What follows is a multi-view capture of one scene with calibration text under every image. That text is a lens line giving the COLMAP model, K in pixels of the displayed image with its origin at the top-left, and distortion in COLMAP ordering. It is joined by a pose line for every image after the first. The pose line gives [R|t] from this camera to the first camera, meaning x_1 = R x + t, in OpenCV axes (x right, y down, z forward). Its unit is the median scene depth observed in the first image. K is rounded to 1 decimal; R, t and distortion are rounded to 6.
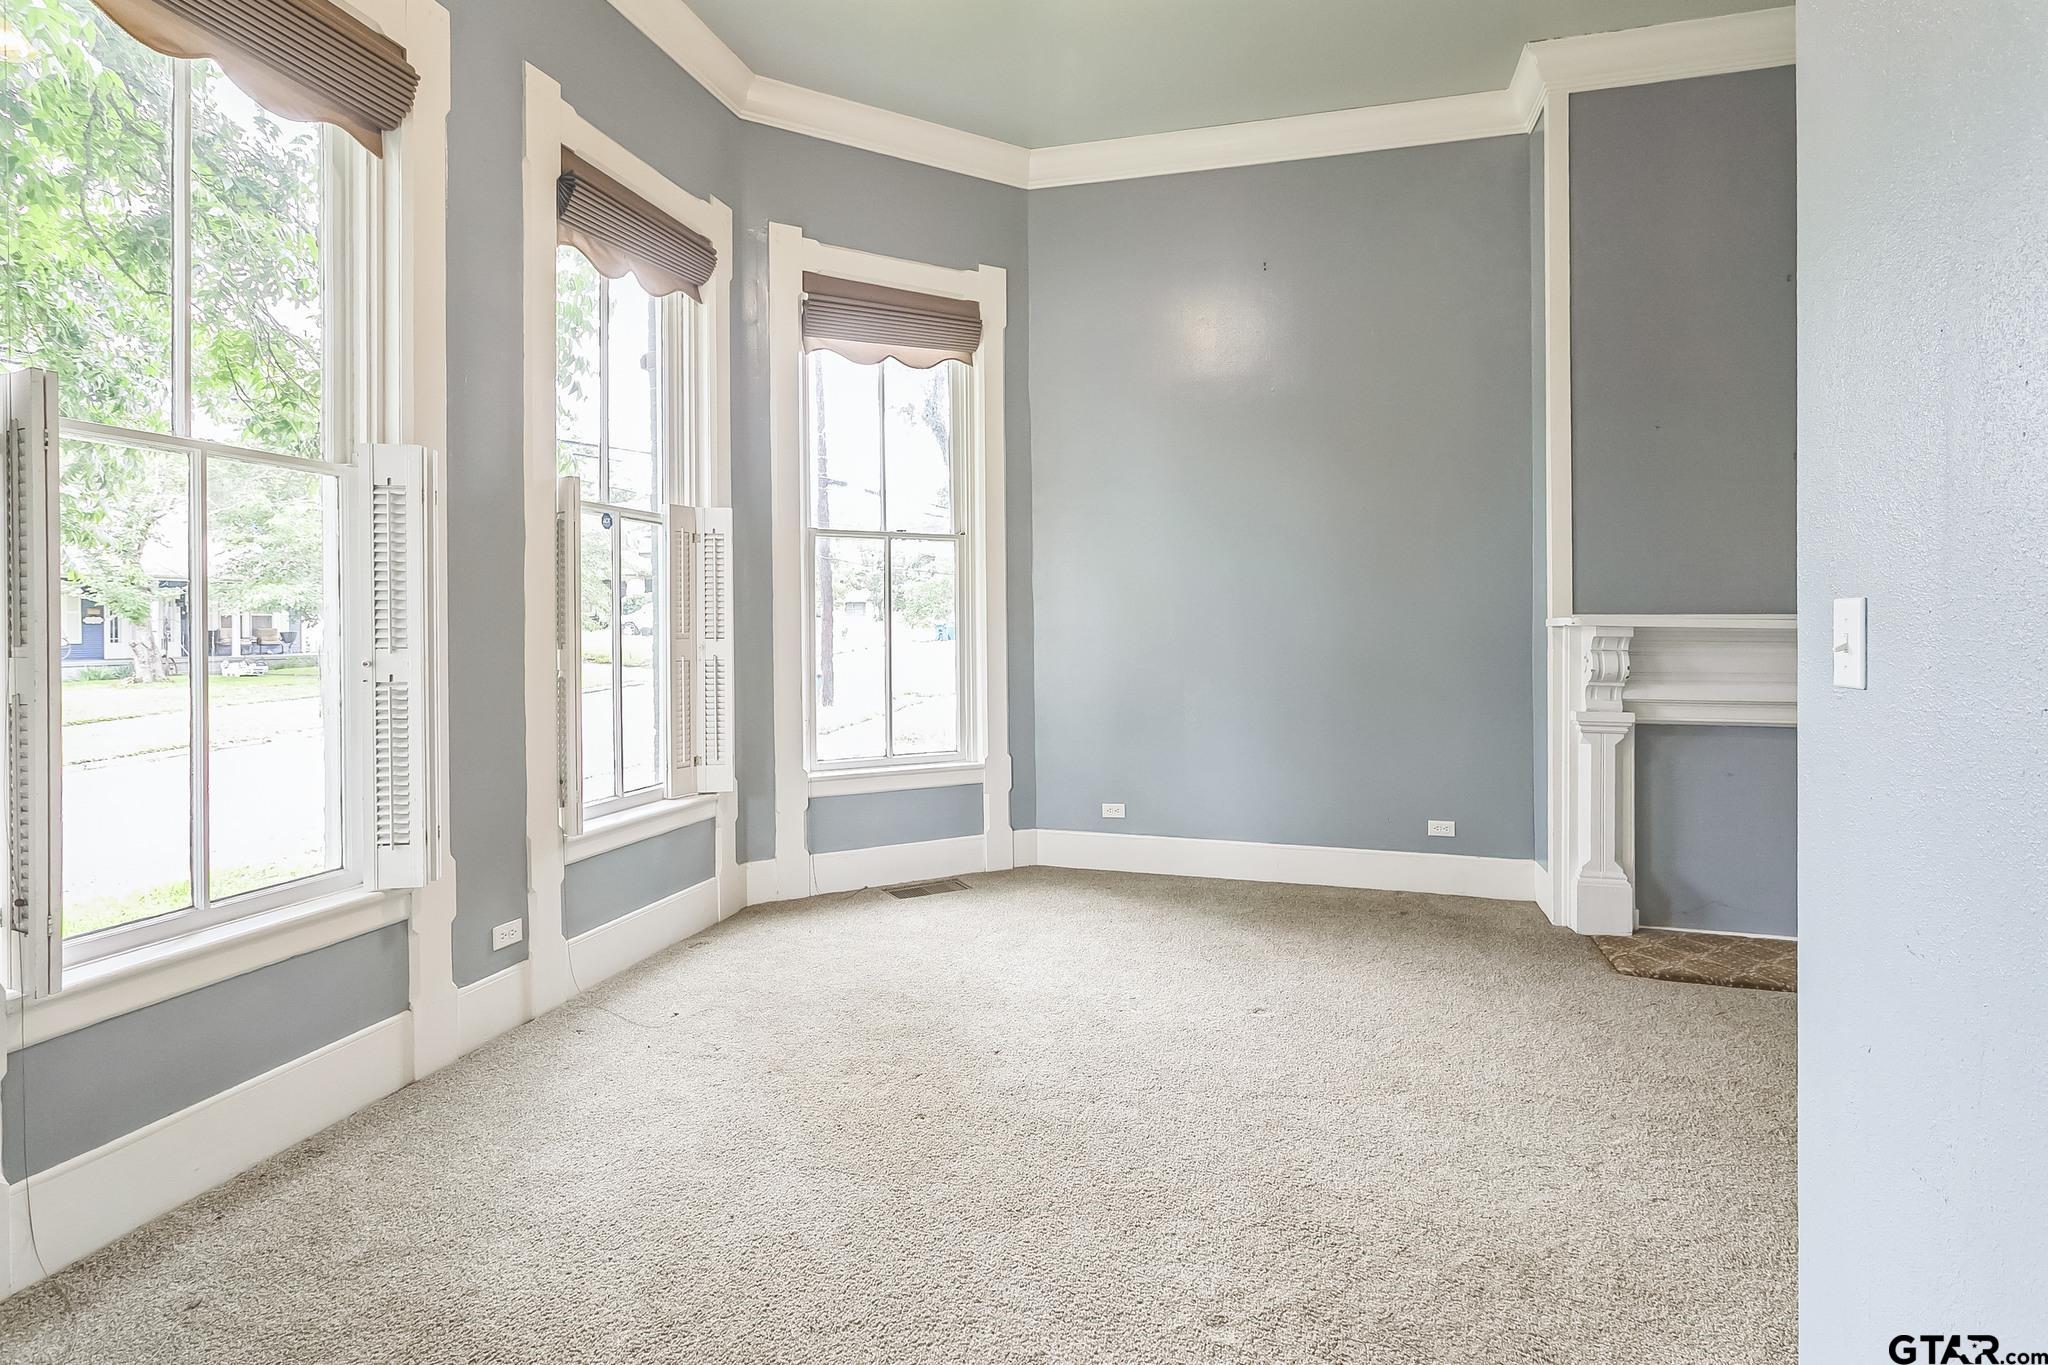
lens RADIAL K [[997.1, 0, 1022.1], [0, 997.1, 614.7], [0, 0, 1]] dist [0.000859, 0.000308]
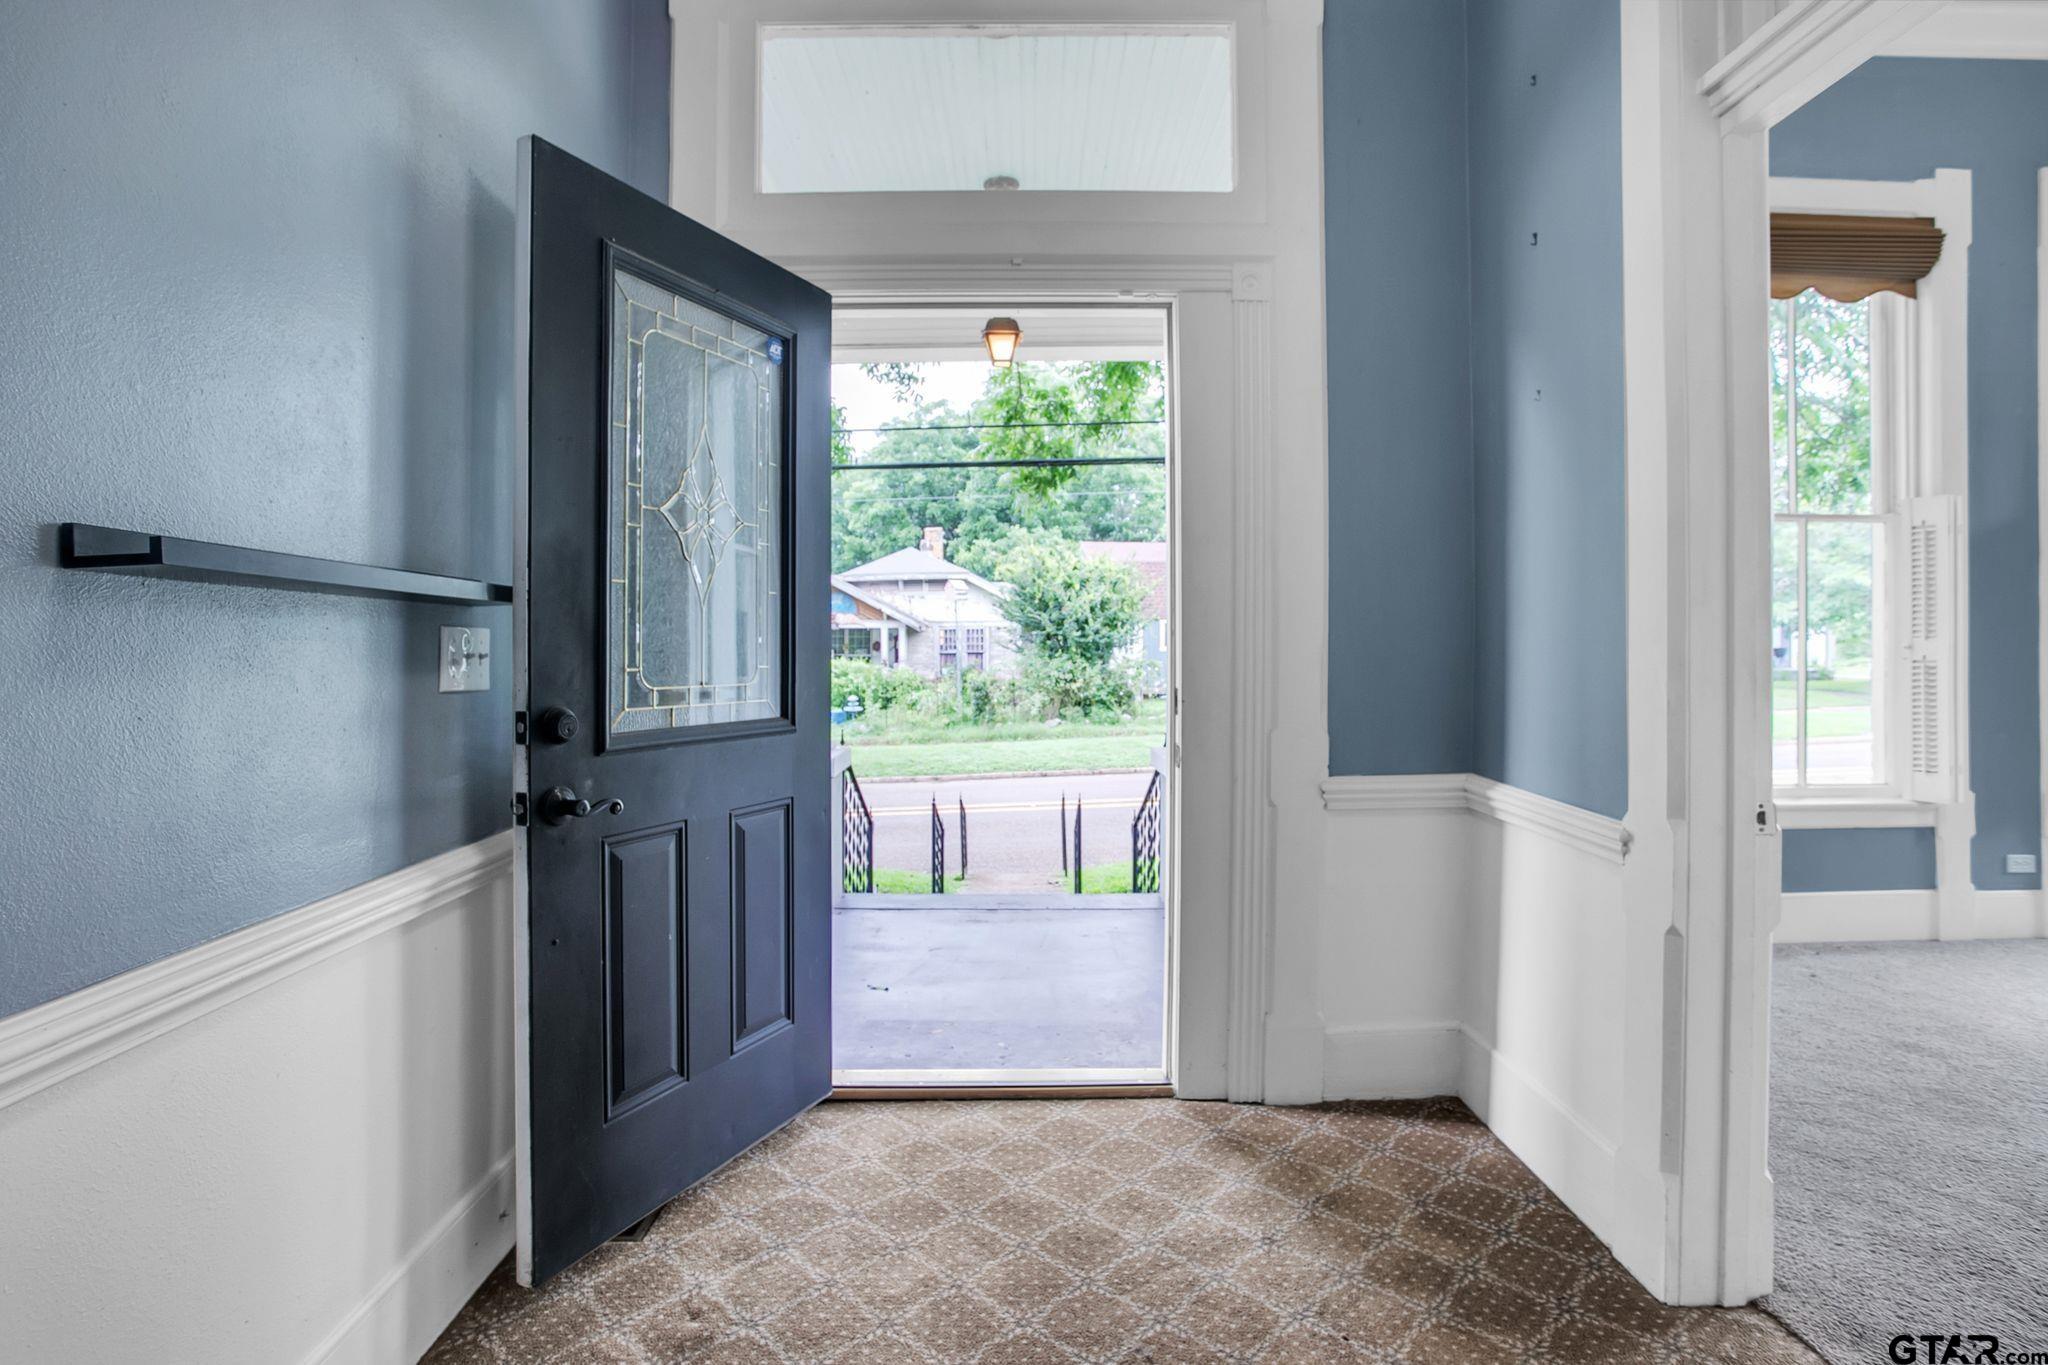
lens RADIAL K [[1010.6, 0, 1027.5], [0, 1010.6, 636.7], [0, 0, 1]] dist [-0.060755, 0.021493]
pose [[0.284795, 0.005016, -0.958575, 0.348607], [-0.002159, 0.999987, 0.004591, 0.028581], [0.958586, 0.000762, 0.284802, -0.643685]]
